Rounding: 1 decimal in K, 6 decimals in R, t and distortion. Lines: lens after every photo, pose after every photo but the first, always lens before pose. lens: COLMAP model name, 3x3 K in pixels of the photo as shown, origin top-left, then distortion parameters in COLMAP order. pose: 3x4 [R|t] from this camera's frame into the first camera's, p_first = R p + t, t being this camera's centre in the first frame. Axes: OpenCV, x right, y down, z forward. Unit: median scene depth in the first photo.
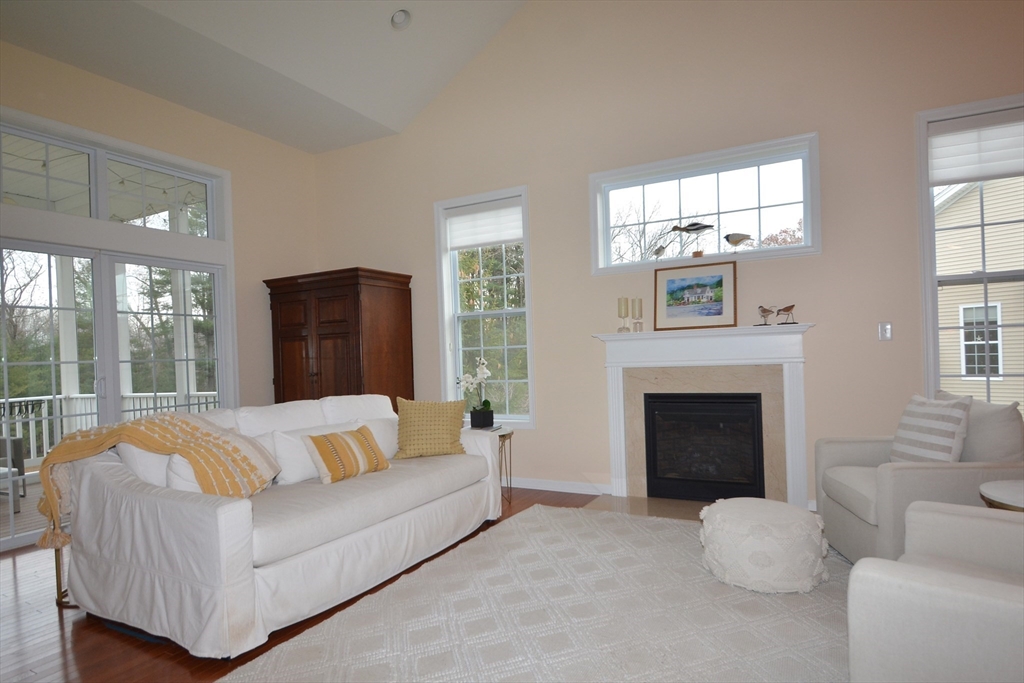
lens RADIAL K [[554.7, 0, 521.4], [0, 554.7, 360.6], [0, 0, 1]] dist [0.002750, -0.003544]
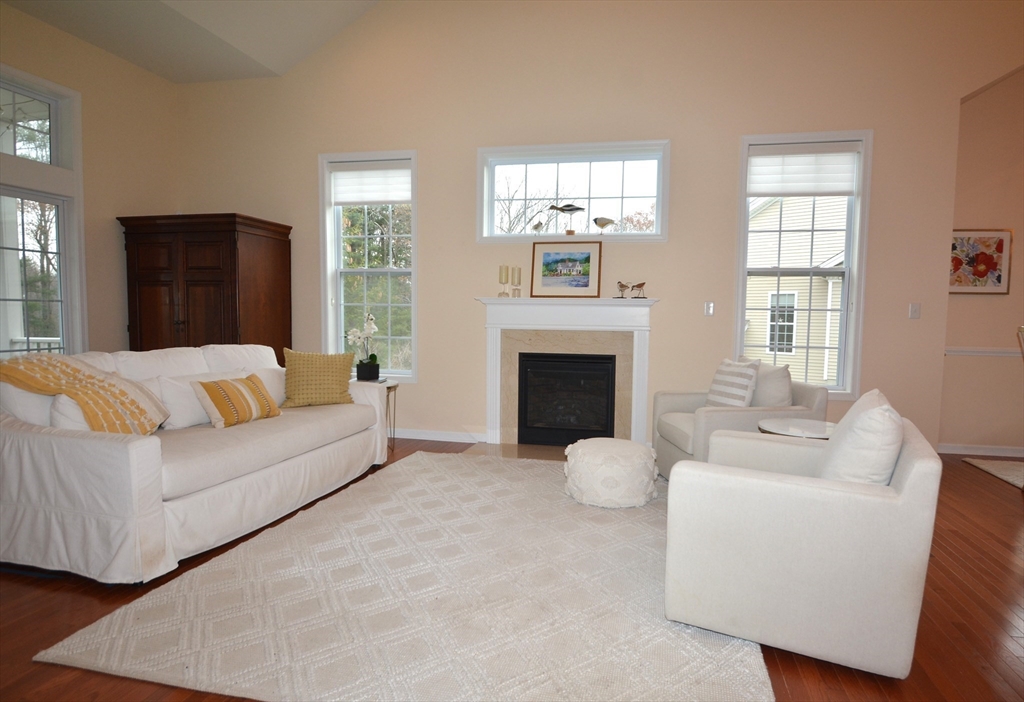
lens RADIAL K [[553.8, 0, 538.0], [0, 553.8, 356.2], [0, 0, 1]] dist [-0.017445, -0.000881]
pose [[0.962252, 0.030730, 0.270418, -0.051913], [-0.046102, 0.997650, 0.050677, 0.008712], [-0.268225, -0.061231, 0.961408, -0.102299]]
